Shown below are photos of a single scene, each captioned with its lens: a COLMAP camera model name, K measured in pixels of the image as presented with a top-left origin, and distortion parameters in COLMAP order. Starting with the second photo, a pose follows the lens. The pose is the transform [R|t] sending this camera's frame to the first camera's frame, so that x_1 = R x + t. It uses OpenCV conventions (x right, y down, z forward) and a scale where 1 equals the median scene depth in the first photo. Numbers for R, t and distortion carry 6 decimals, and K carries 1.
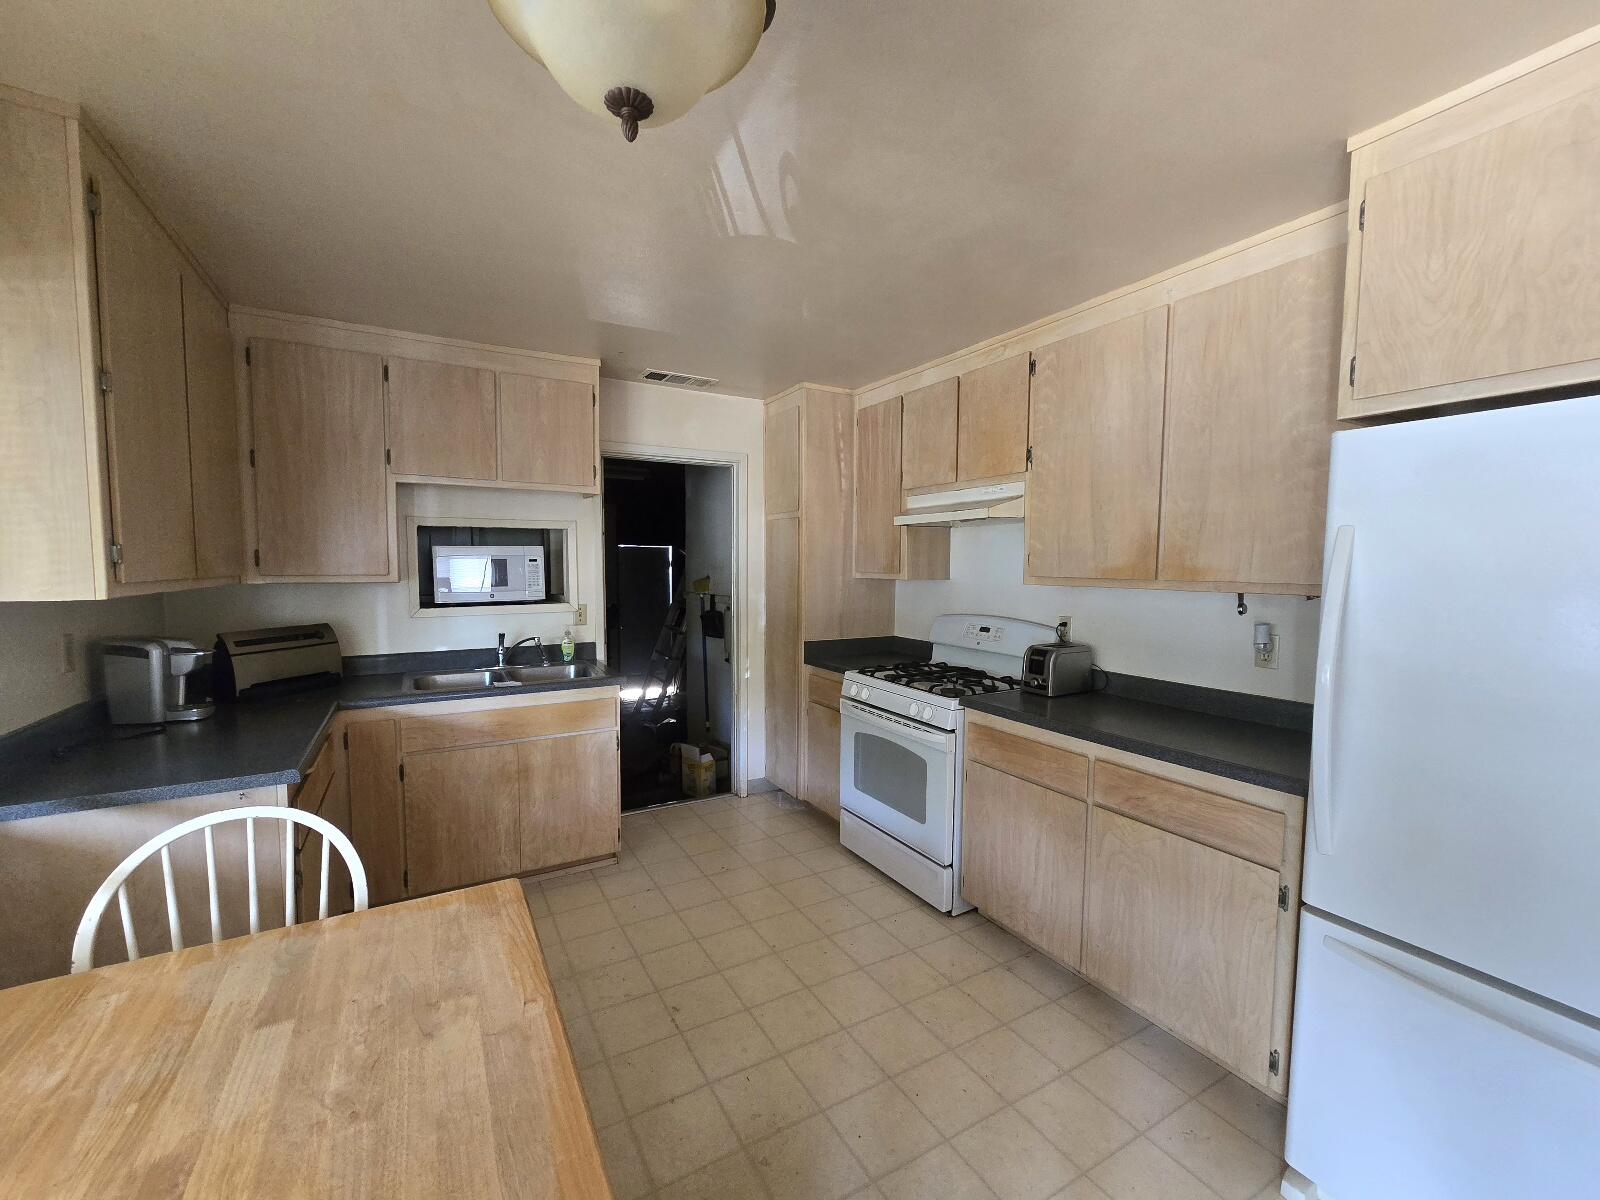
lens RADIAL K [[655.9, 0, 794.0], [0, 655.9, 608.2], [0, 0, 1]] dist [-0.003555, 0.001350]
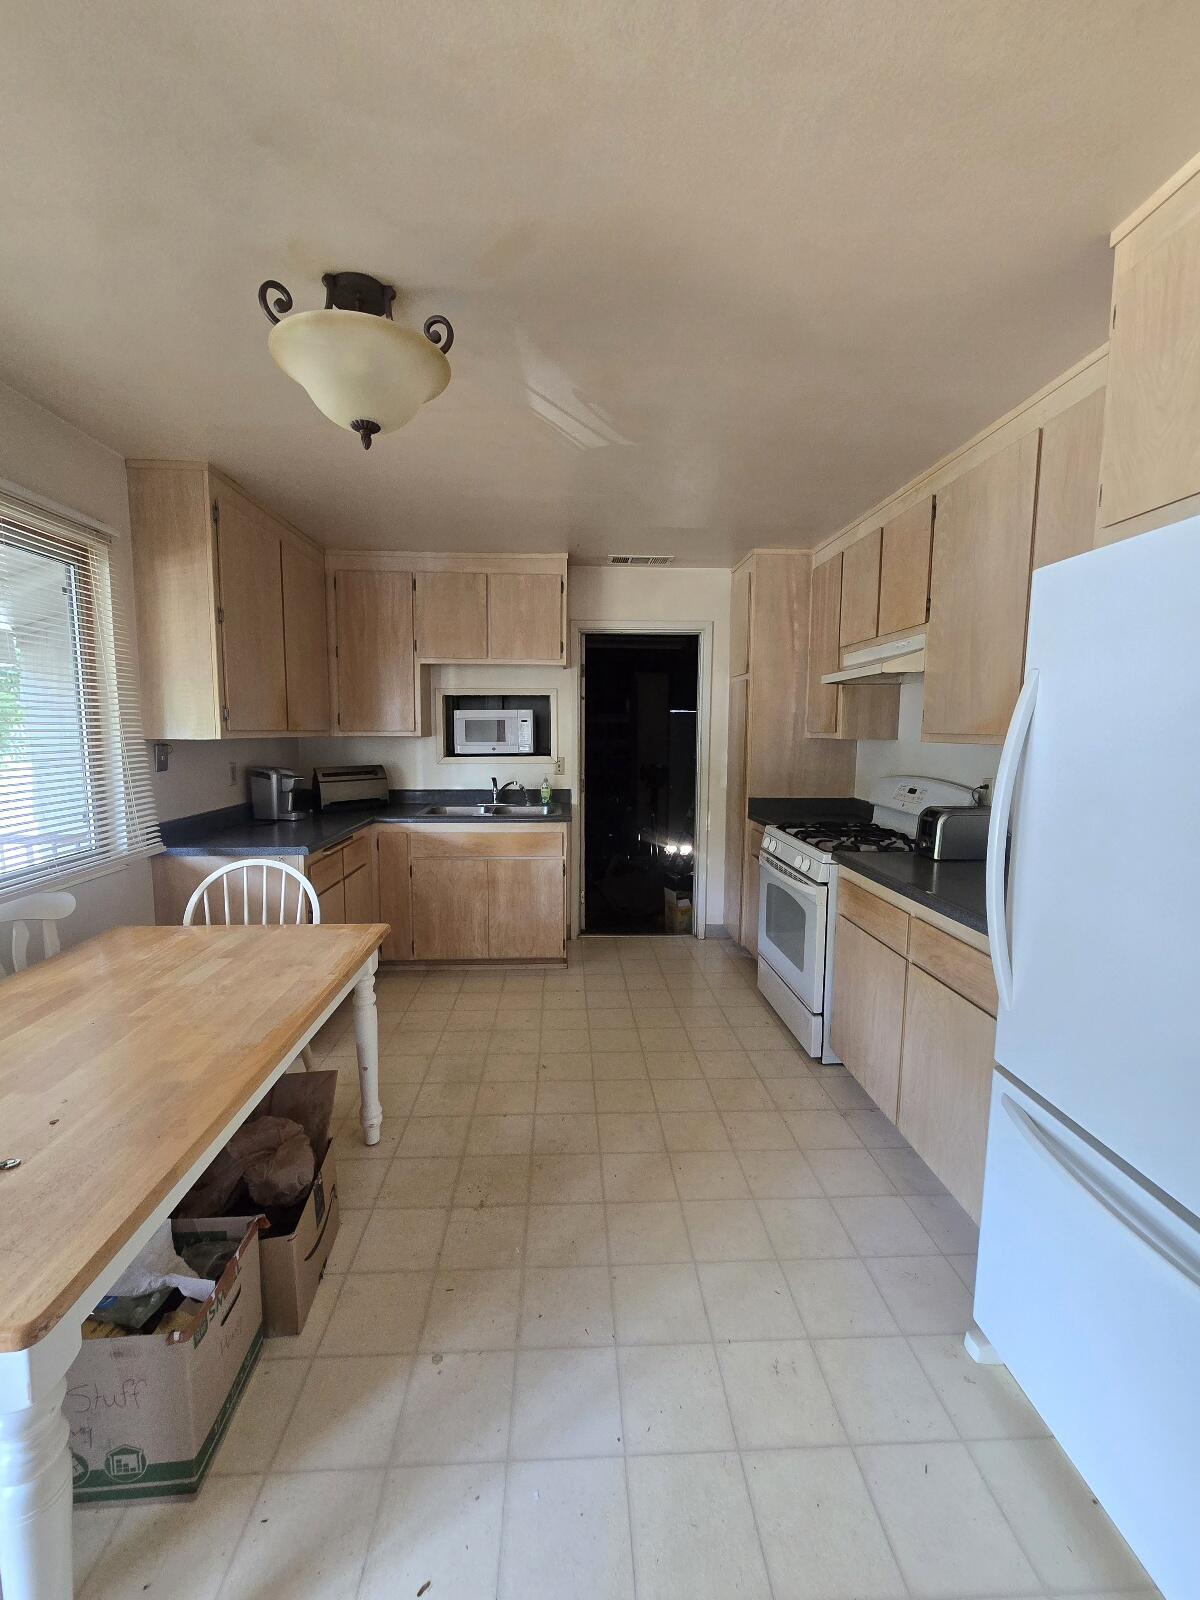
lens RADIAL K [[655.9, 0, 590.5], [0, 655.9, 798.5], [0, 0, 1]] dist [-0.003555, 0.001350]
pose [[0.889568, 0.048388, -0.454232, 0.341668], [-0.032565, 0.998561, 0.042599, 0.020026], [0.455640, -0.023102, 0.889864, -0.068862]]
